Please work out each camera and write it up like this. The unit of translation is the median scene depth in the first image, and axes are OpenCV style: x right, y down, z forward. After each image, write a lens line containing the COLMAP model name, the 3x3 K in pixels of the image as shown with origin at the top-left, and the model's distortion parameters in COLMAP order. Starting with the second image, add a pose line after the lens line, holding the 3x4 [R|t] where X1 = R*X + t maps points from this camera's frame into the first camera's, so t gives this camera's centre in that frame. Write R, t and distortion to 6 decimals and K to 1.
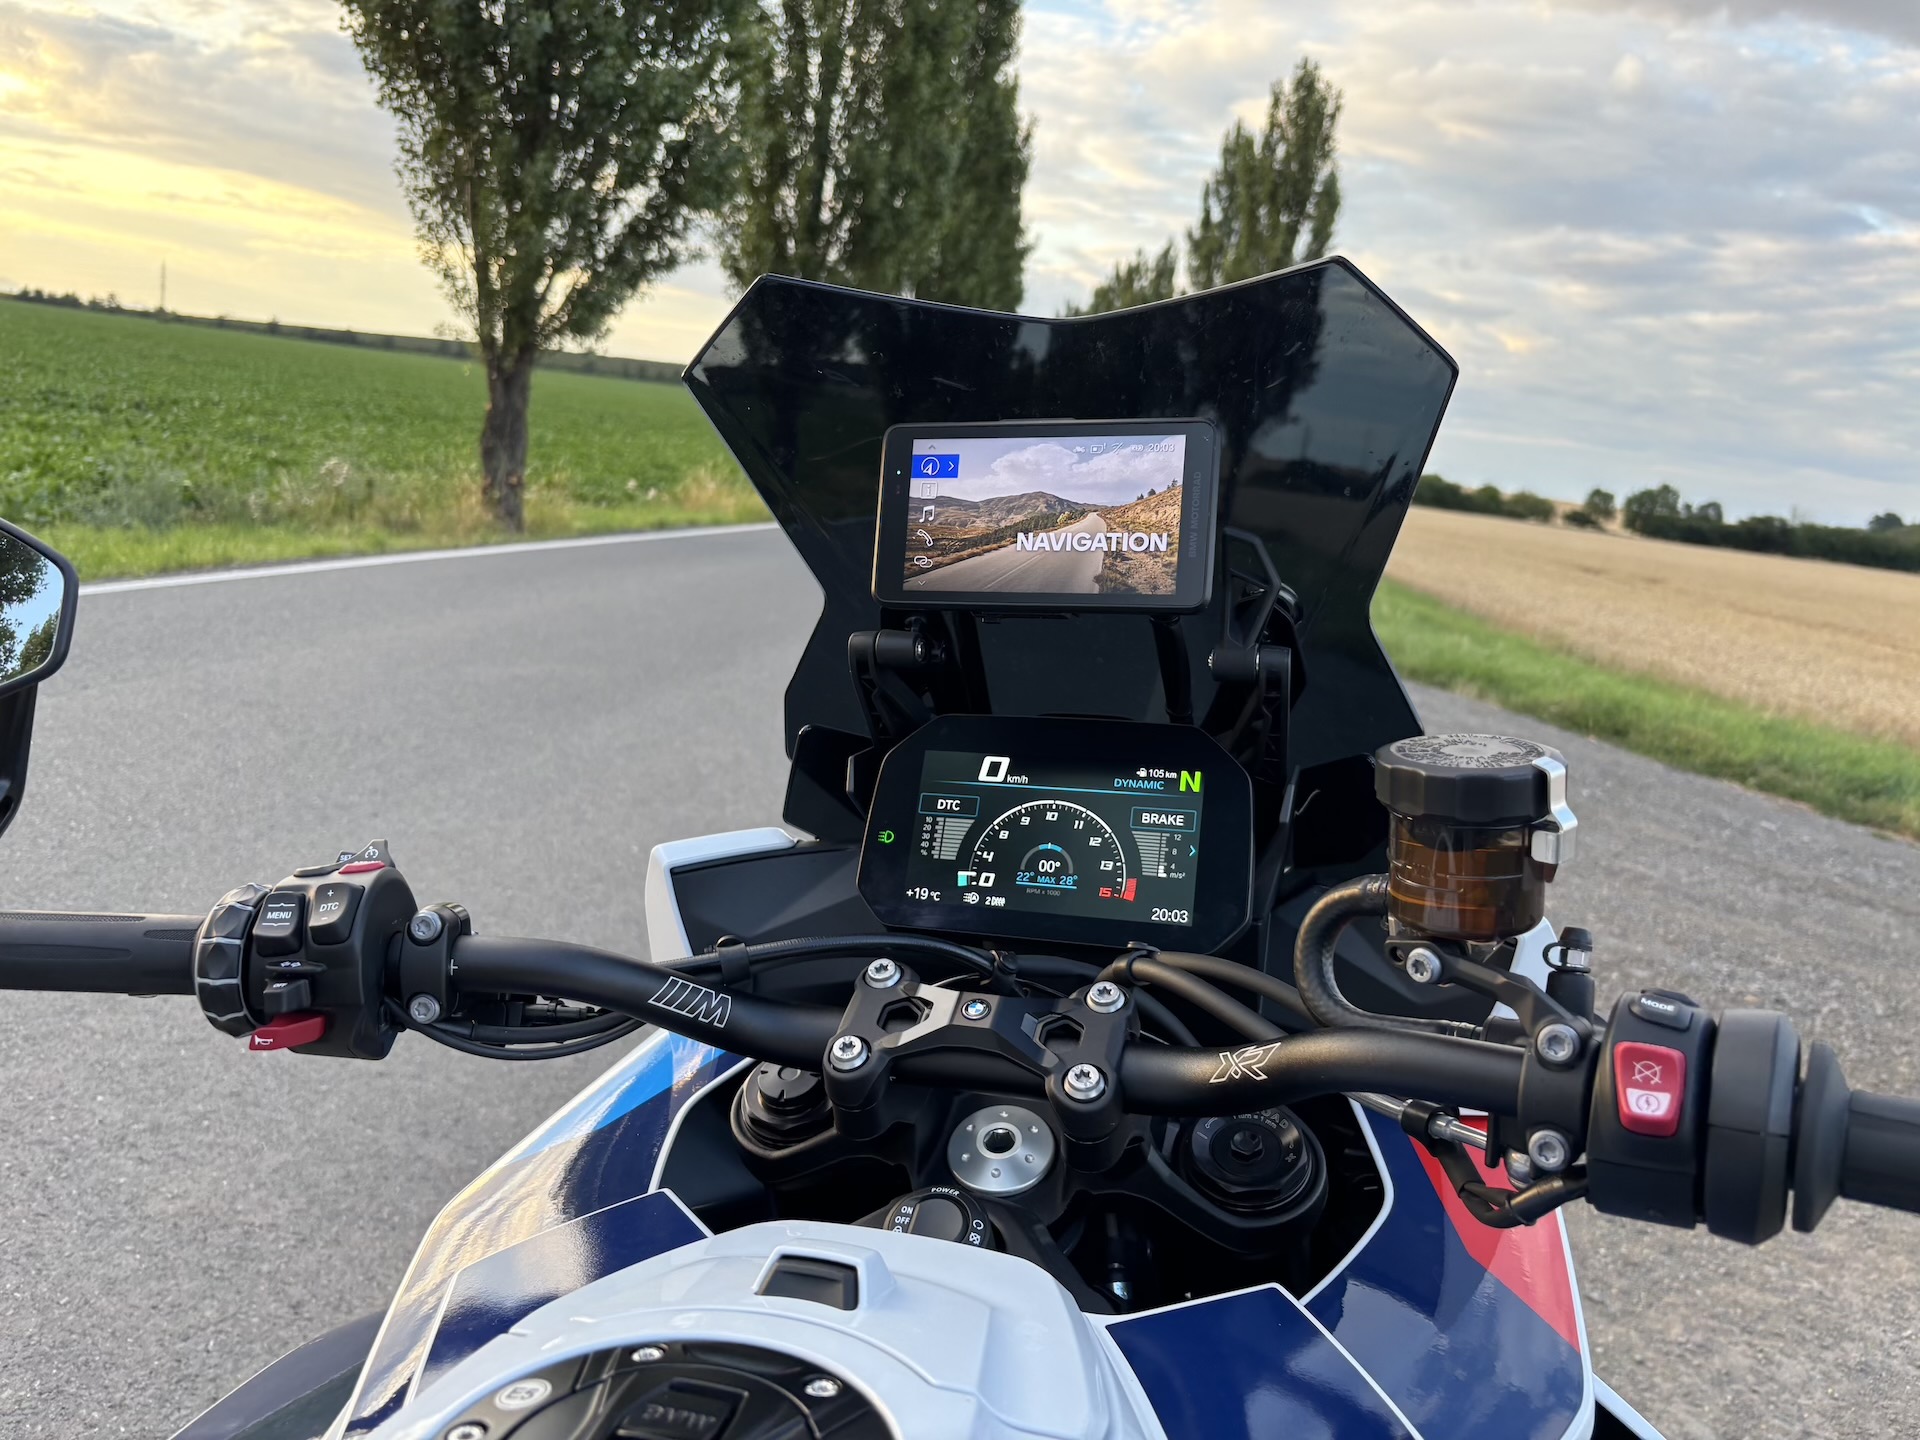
lens RADIAL K [[1453.0, 0, 902.8], [0, 1453.0, 724.1], [0, 0, 1]] dist [0.068539, -0.002244]
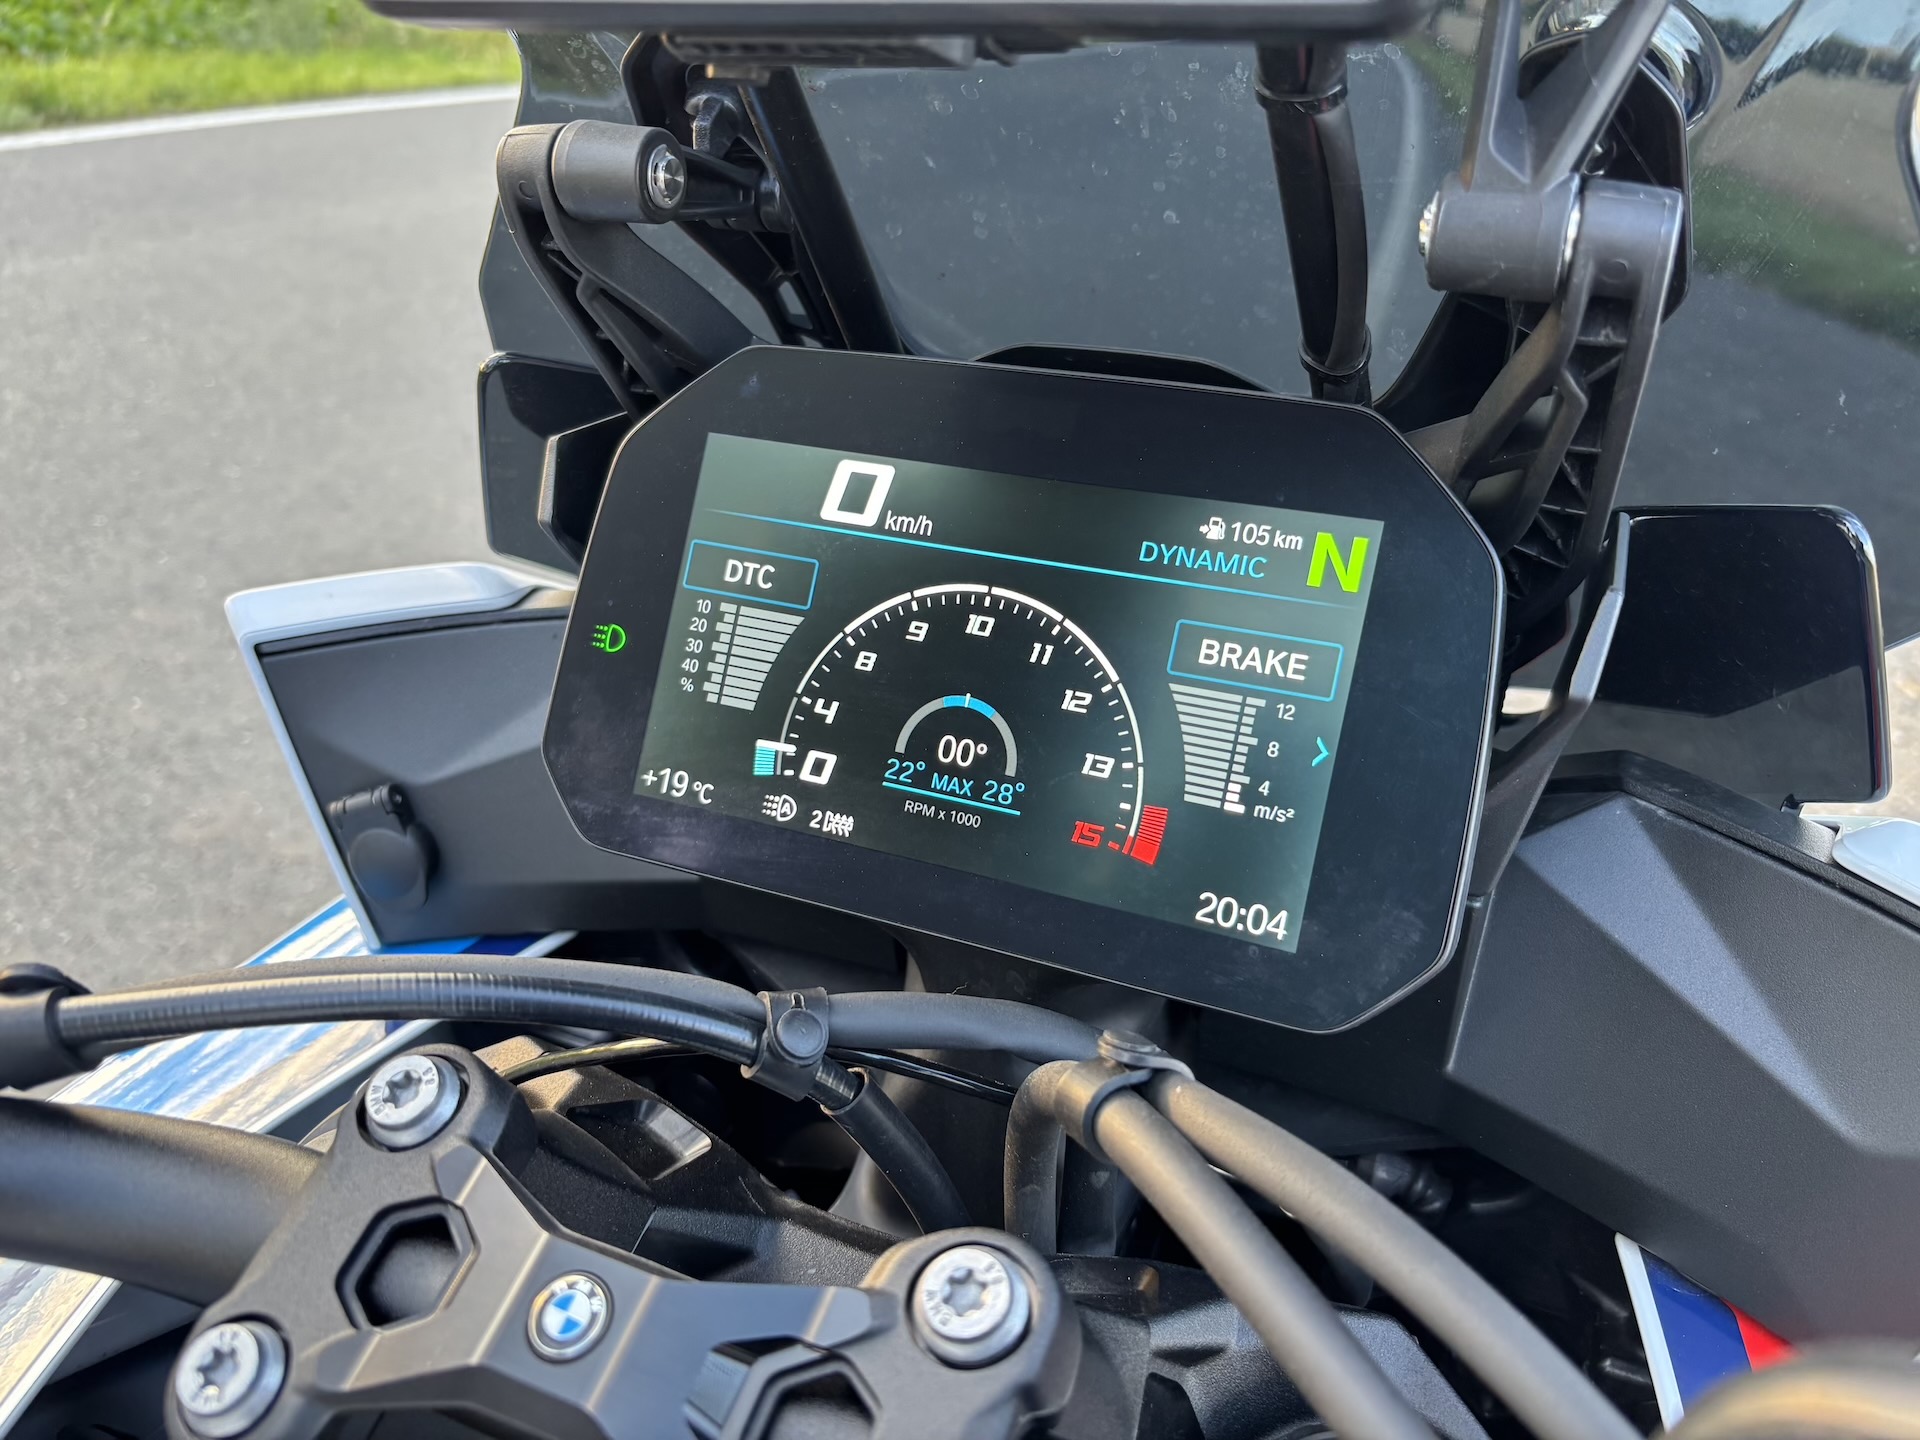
lens RADIAL K [[1469.9, 0, 960.0], [0, 1469.9, 720.0], [0, 0, 1]] dist [0.001701, -0.002153]
pose [[0.994808, 0.055629, -0.085221, 0.132057], [-0.029549, 0.959196, 0.281195, -0.024948], [0.097386, -0.277217, 0.955859, 0.601807]]
